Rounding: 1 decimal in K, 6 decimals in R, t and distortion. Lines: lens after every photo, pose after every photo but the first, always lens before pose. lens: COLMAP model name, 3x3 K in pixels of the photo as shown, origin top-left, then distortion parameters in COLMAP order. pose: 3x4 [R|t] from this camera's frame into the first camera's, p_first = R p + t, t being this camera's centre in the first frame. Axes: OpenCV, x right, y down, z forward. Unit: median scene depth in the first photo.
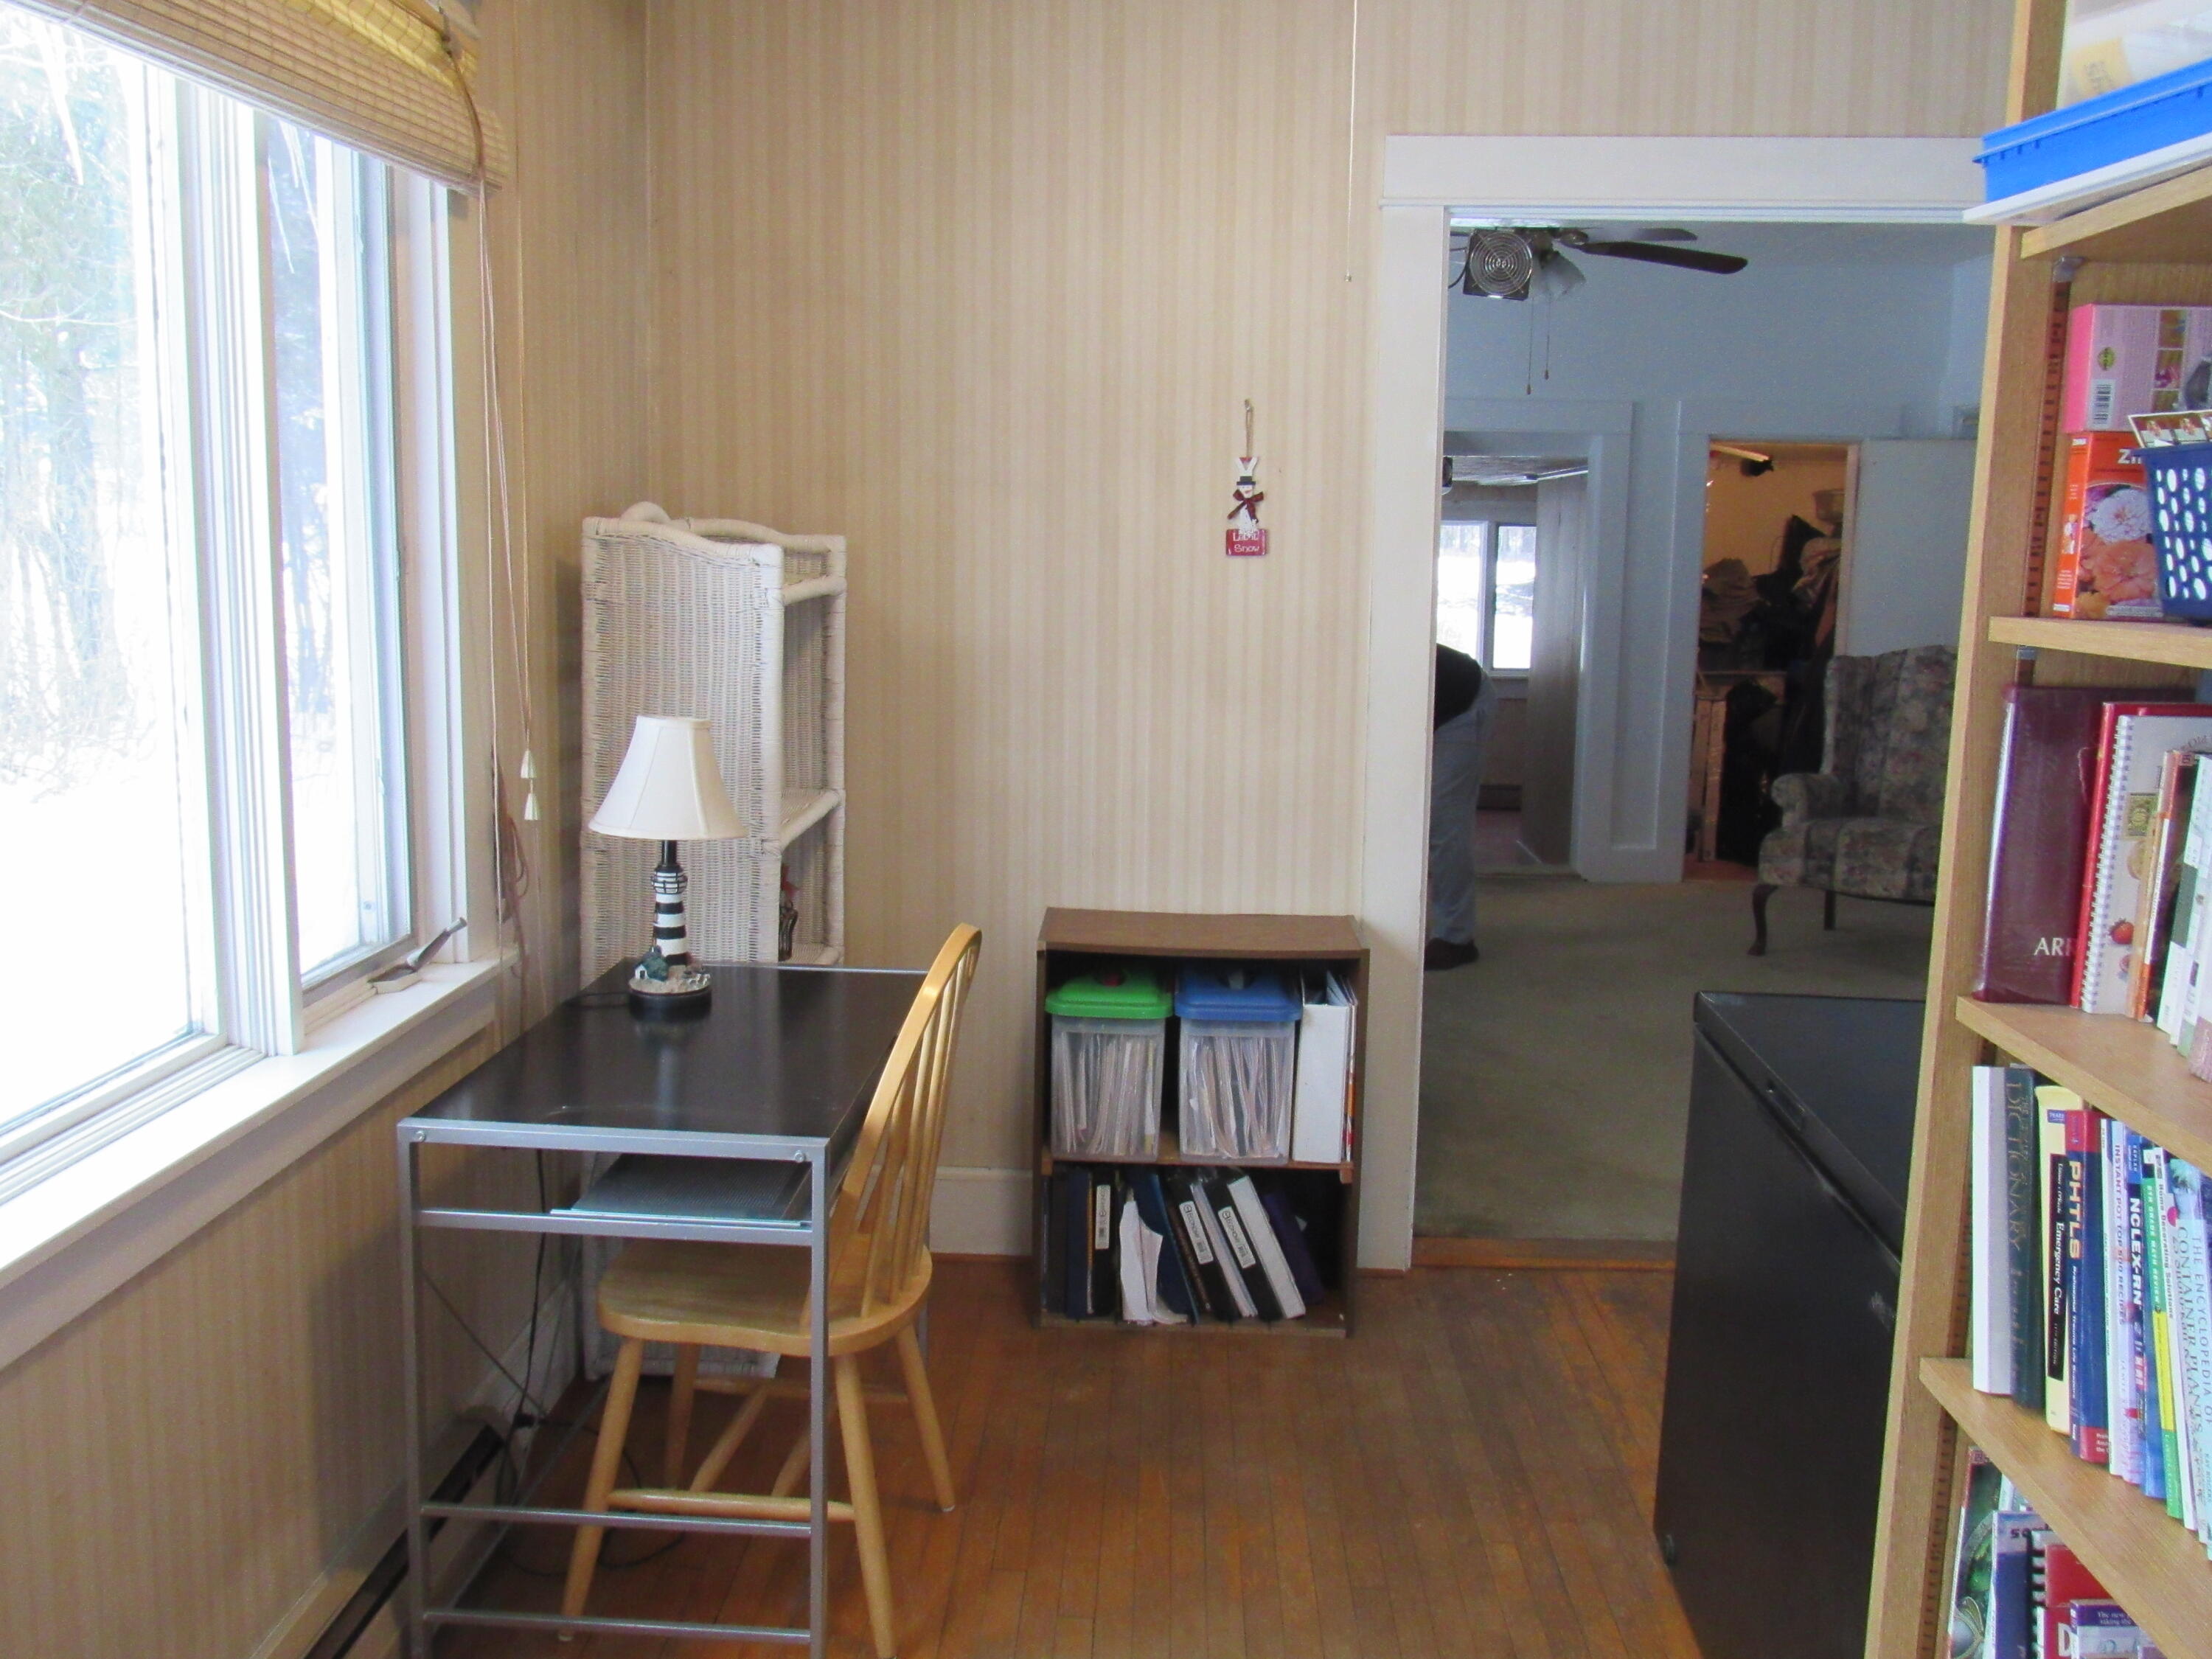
lens RADIAL K [[1921.1, 0, 1105.0], [0, 1921.1, 831.7], [0, 0, 1]] dist [-0.030110, -0.004725]
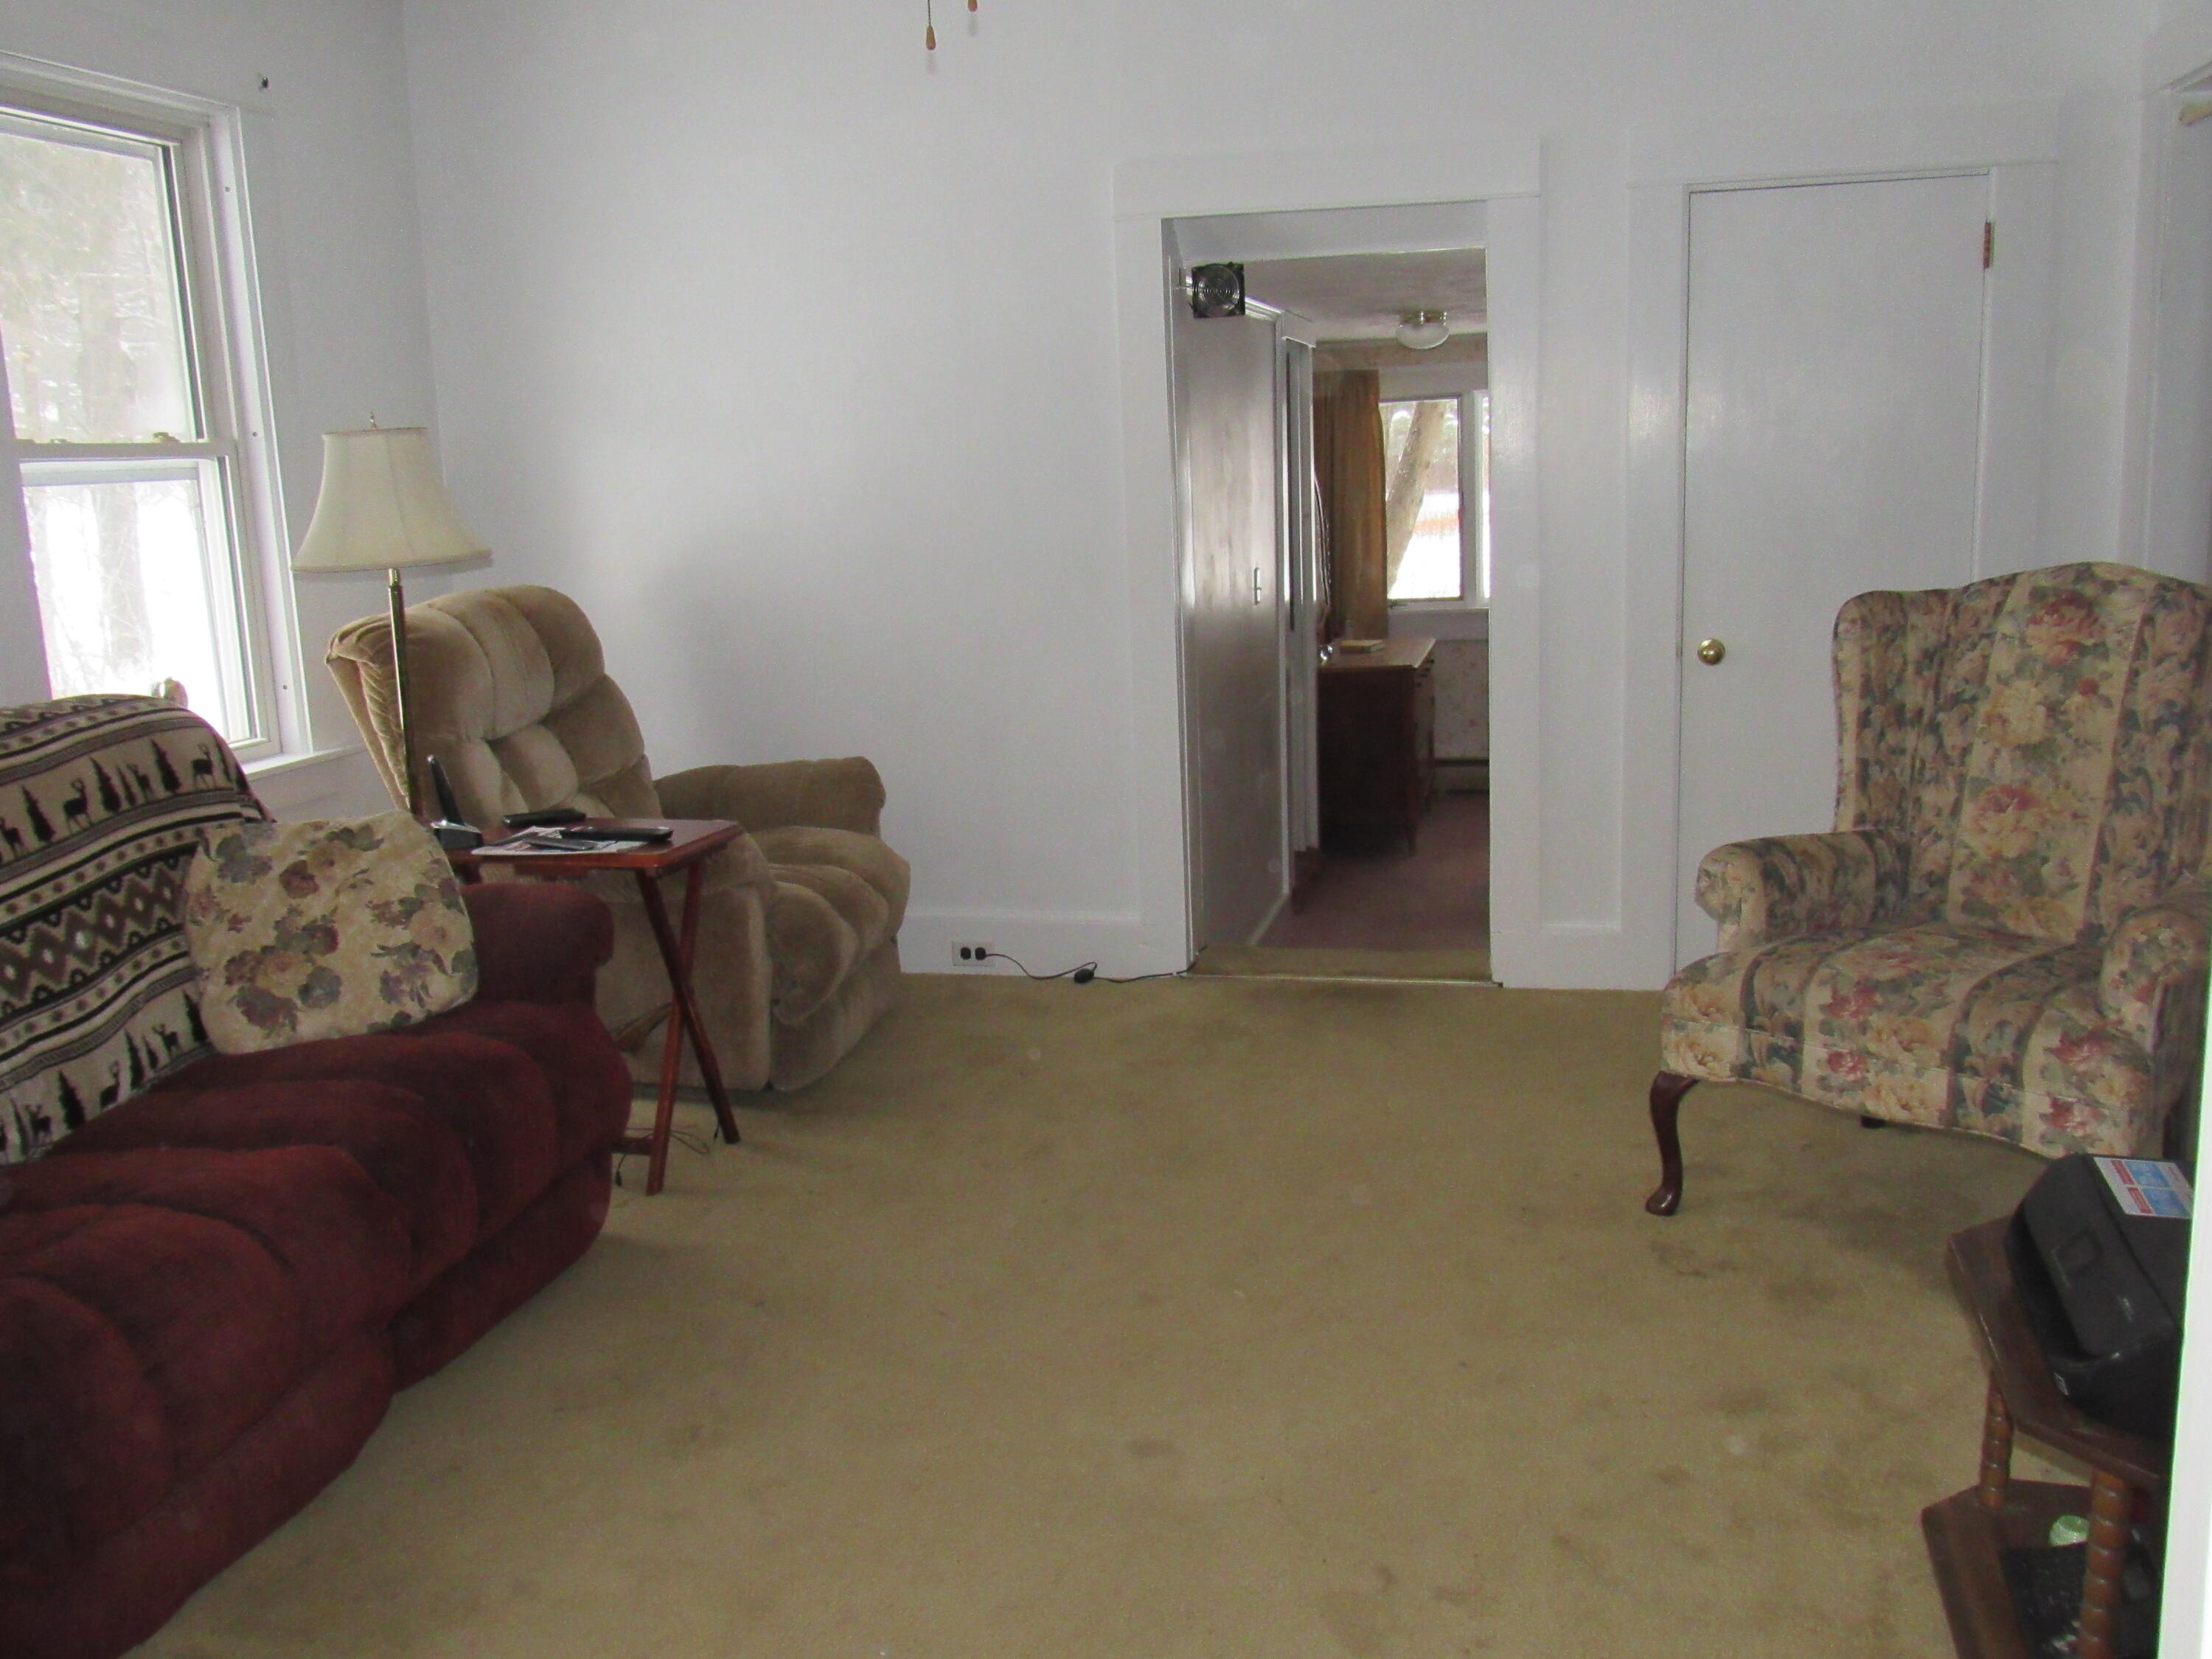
lens RADIAL K [[1921.1, 0, 1106.7], [0, 1921.1, 826.0], [0, 0, 1]] dist [-0.030110, -0.004725]
pose [[0.980067, -0.015892, -0.198032, 0.292611], [0.025145, 0.998702, 0.044299, -0.059373], [0.197071, -0.048396, 0.979194, 0.480530]]
